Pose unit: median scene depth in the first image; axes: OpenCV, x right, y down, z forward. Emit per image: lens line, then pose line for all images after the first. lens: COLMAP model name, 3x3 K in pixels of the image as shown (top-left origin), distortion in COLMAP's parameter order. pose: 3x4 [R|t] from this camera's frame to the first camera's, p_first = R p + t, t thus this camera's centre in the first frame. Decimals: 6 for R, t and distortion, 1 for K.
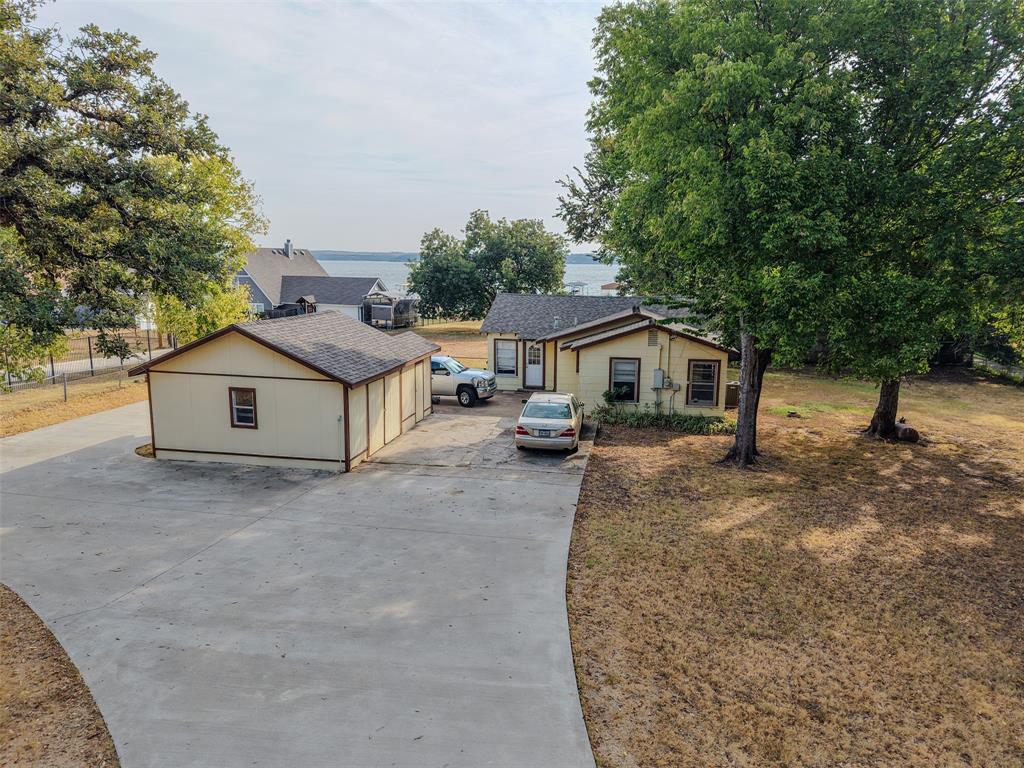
lens RADIAL K [[686.8, 0, 512.0], [0, 686.8, 384.0], [0, 0, 1]] dist [0.003424, 0.002346]
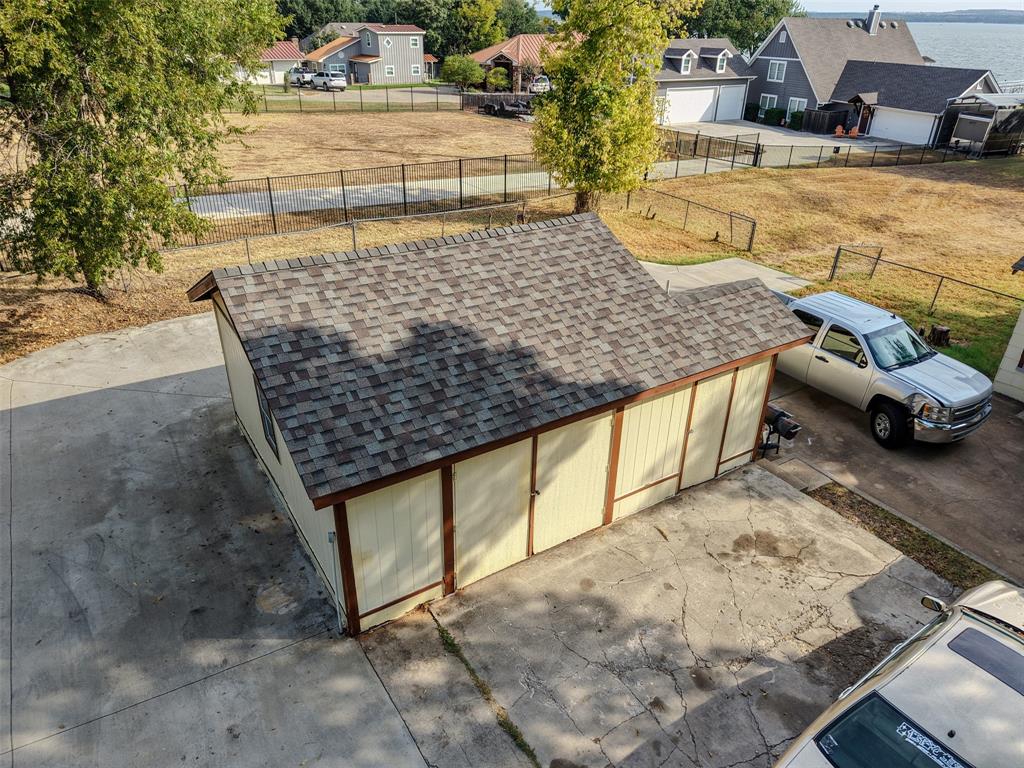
lens RADIAL K [[686.8, 0, 512.0], [0, 686.8, 384.0], [0, 0, 1]] dist [0.003424, 0.002346]
pose [[0.687524, 0.344398, -0.639297, 0.045222], [-0.136371, 0.925950, 0.352164, -0.133624], [0.713242, -0.154940, 0.683579, 0.513467]]
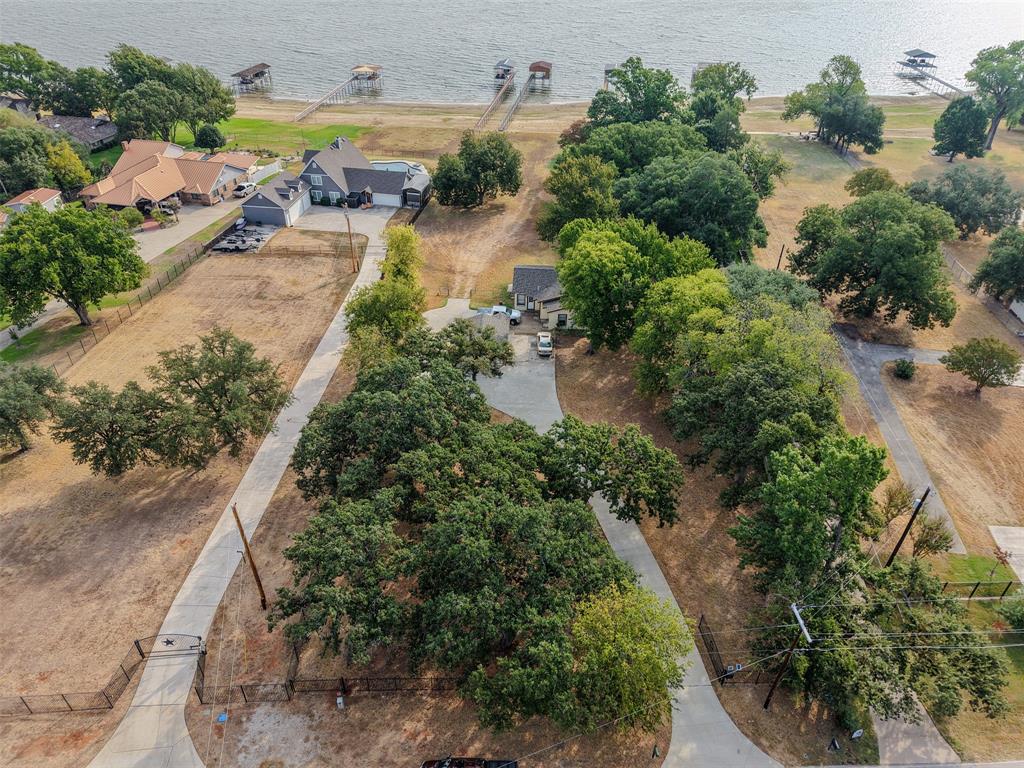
lens RADIAL K [[686.8, 0, 512.0], [0, 686.8, 384.0], [0, 0, 1]] dist [0.003424, 0.002346]
pose [[0.991299, -0.069234, 0.111948, -0.449980], [0.015375, 0.905575, 0.423908, -1.080950], [-0.130726, -0.418499, 0.898760, -1.997795]]
